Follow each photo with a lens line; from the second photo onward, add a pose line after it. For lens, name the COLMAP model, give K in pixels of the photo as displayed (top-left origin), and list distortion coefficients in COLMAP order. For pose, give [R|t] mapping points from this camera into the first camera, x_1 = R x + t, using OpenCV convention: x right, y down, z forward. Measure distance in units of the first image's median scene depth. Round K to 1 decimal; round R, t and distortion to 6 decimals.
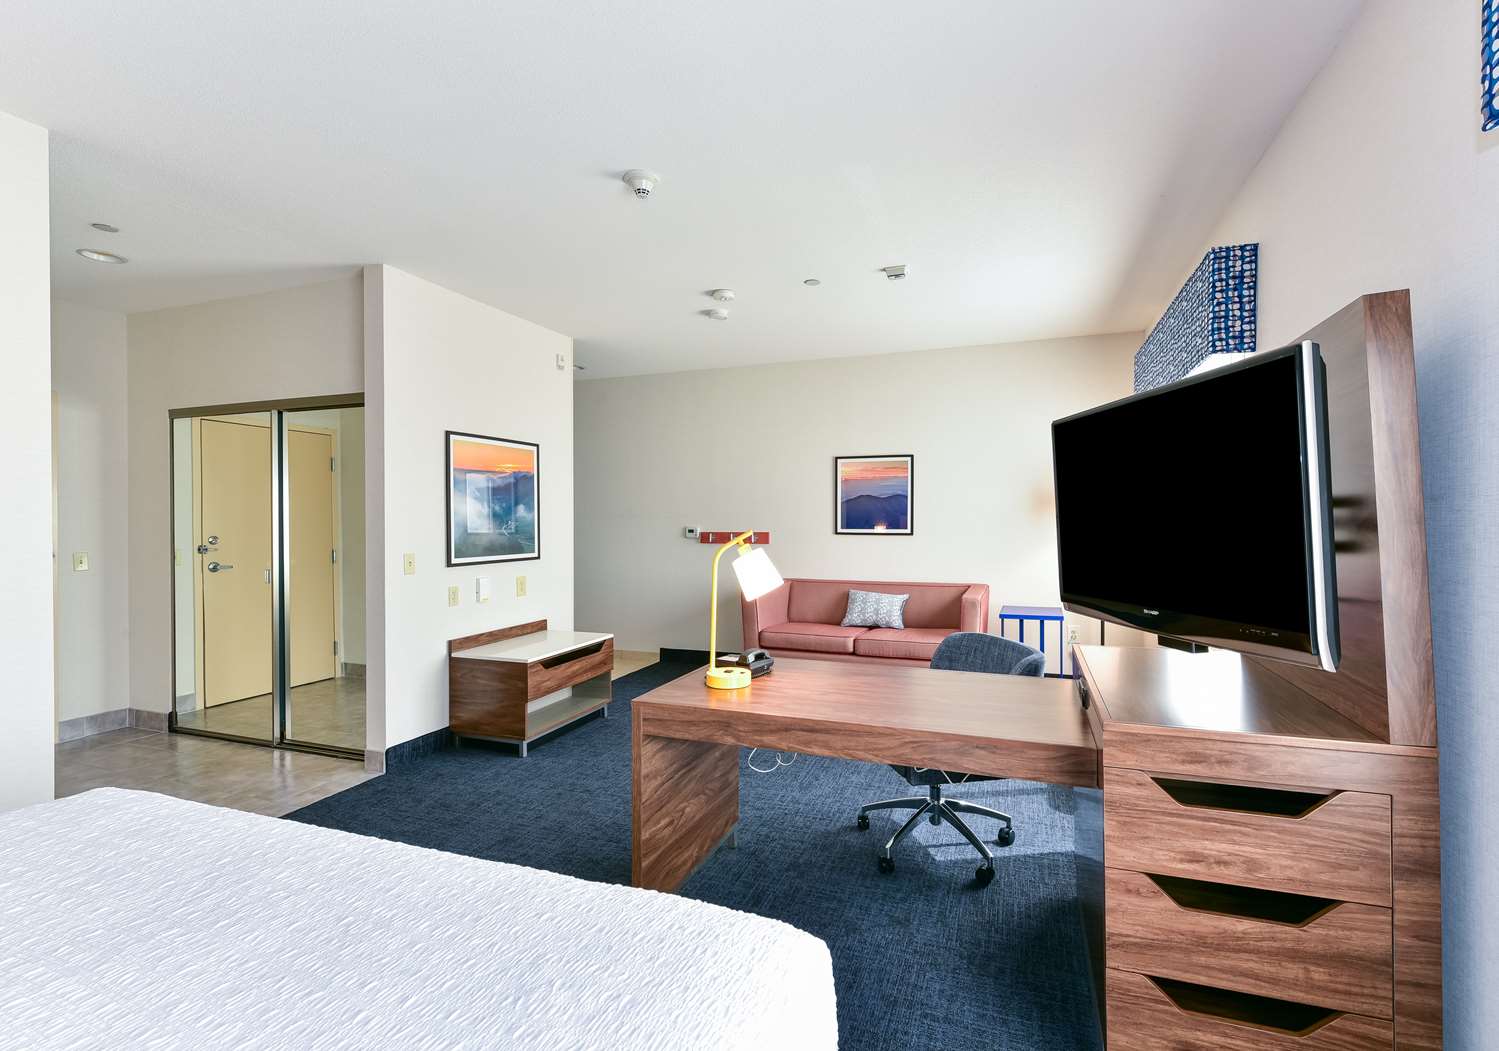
lens RADIAL K [[677.4, 0, 749.5], [0, 677.4, 525.5], [0, 0, 1]] dist [0.000455, 0.000057]
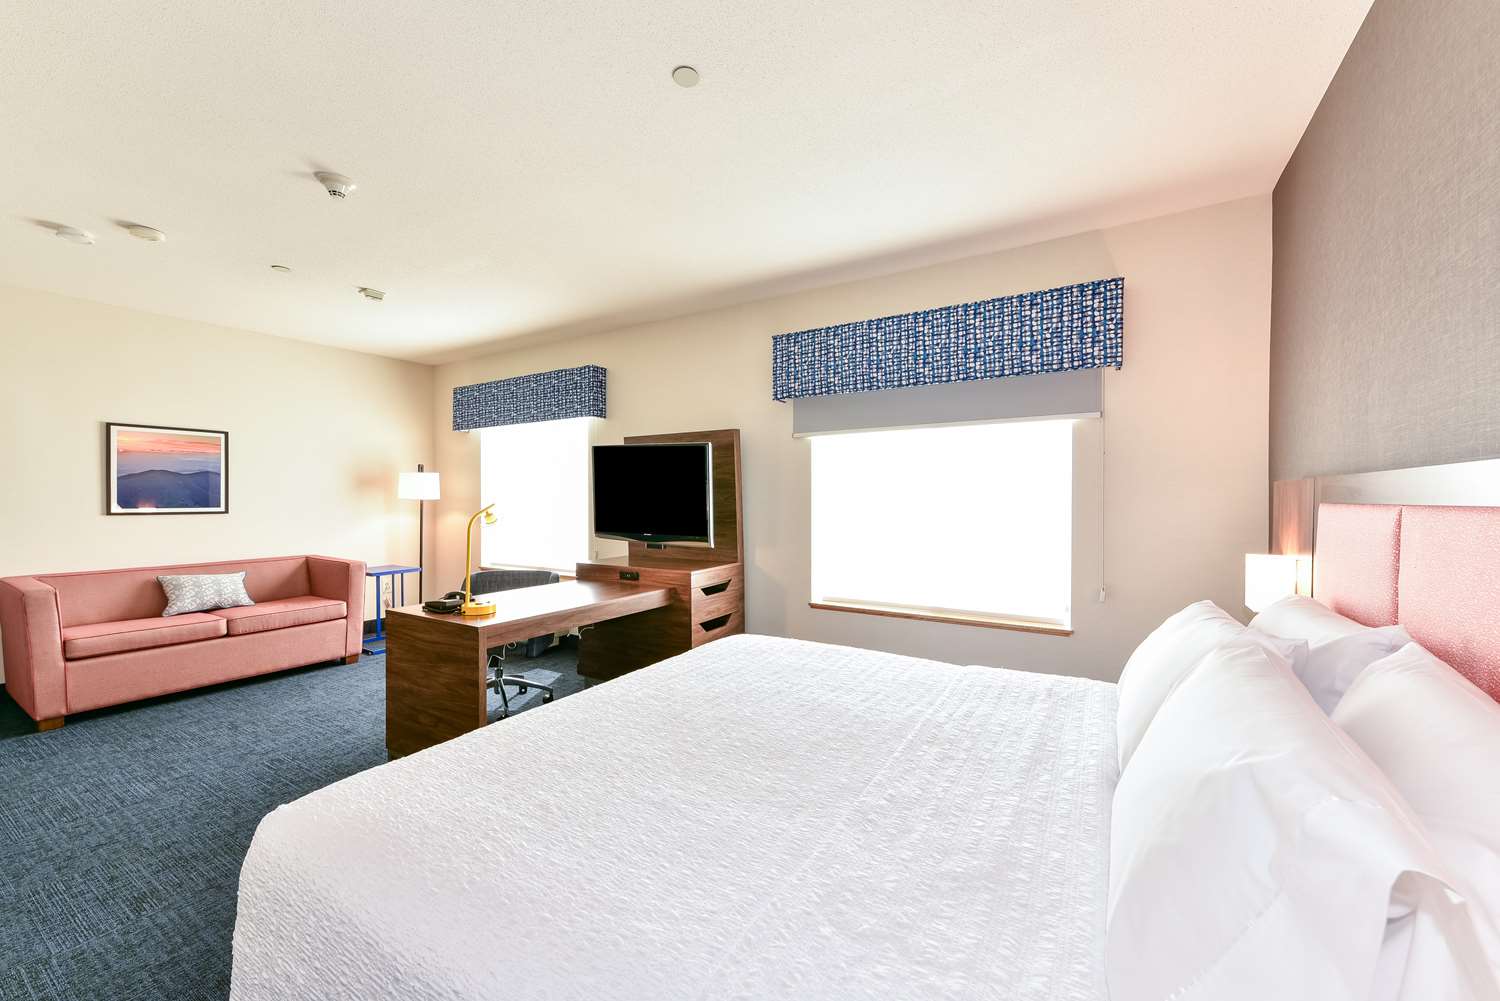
lens RADIAL K [[602.1, 0, 750.0], [0, 602.1, 500.5], [0, 0, 1]] dist [0.001177, 0.000102]
pose [[0.205798, -0.003521, 0.978588, -0.492644], [0.010944, 0.999939, 0.001296, 0.002974], [-0.978533, 0.010443, 0.205824, 0.080704]]
